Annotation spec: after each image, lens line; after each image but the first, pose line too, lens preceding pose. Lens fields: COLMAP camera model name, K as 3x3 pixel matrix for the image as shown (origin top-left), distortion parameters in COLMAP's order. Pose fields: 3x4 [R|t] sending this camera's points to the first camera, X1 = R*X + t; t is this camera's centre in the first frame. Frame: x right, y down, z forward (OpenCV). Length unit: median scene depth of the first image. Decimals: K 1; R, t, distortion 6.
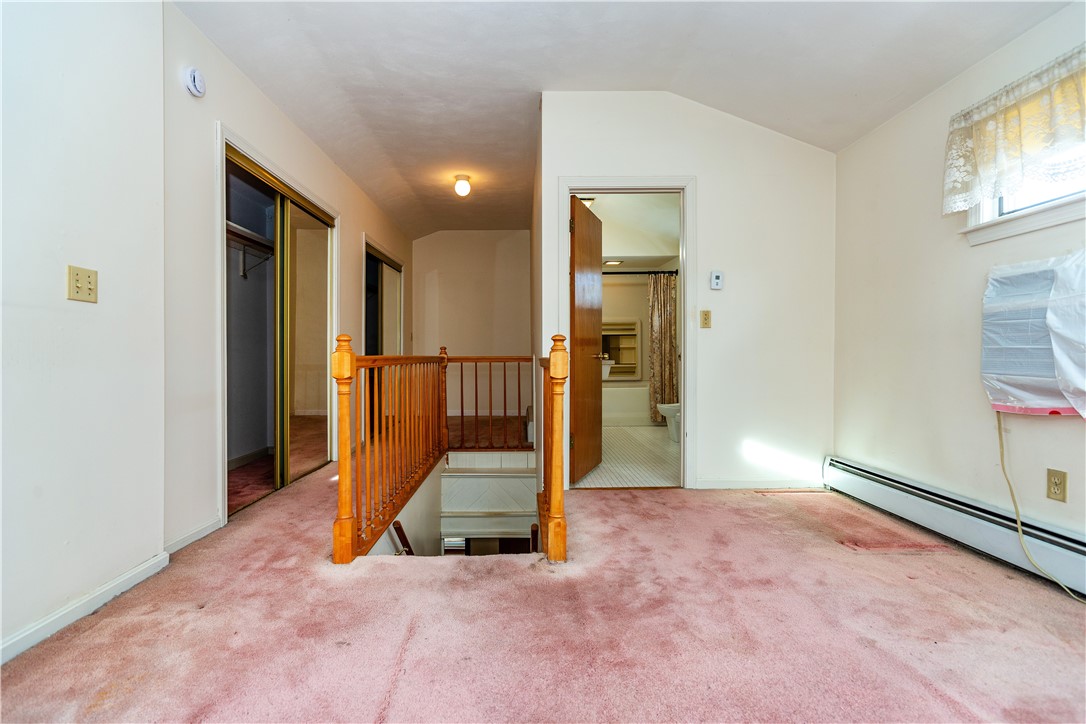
lens RADIAL K [[504.7, 0, 539.1], [0, 504.7, 355.7], [0, 0, 1]] dist [-0.006308, -0.000328]
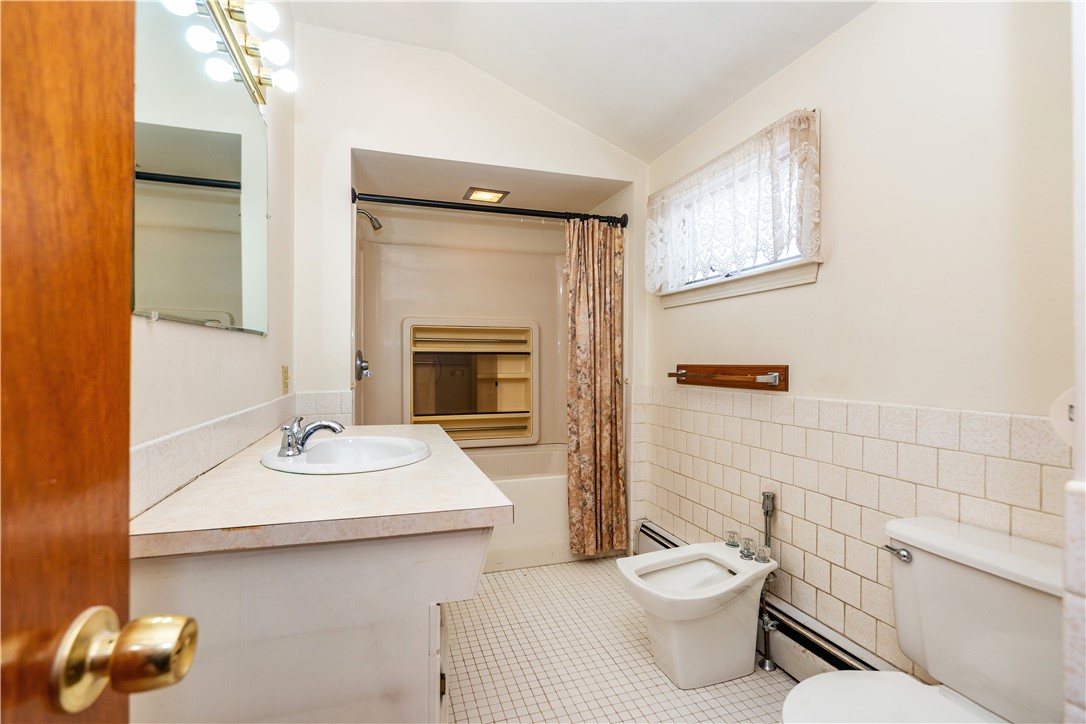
lens RADIAL K [[504.7, 0, 542.1], [0, 504.7, 363.0], [0, 0, 1]] dist [-0.006308, -0.000328]
pose [[0.961723, 0.009668, 0.273854, 0.076193], [-0.008522, 0.999949, -0.005374, -0.032437], [-0.273892, 0.002834, 0.961756, 0.582209]]
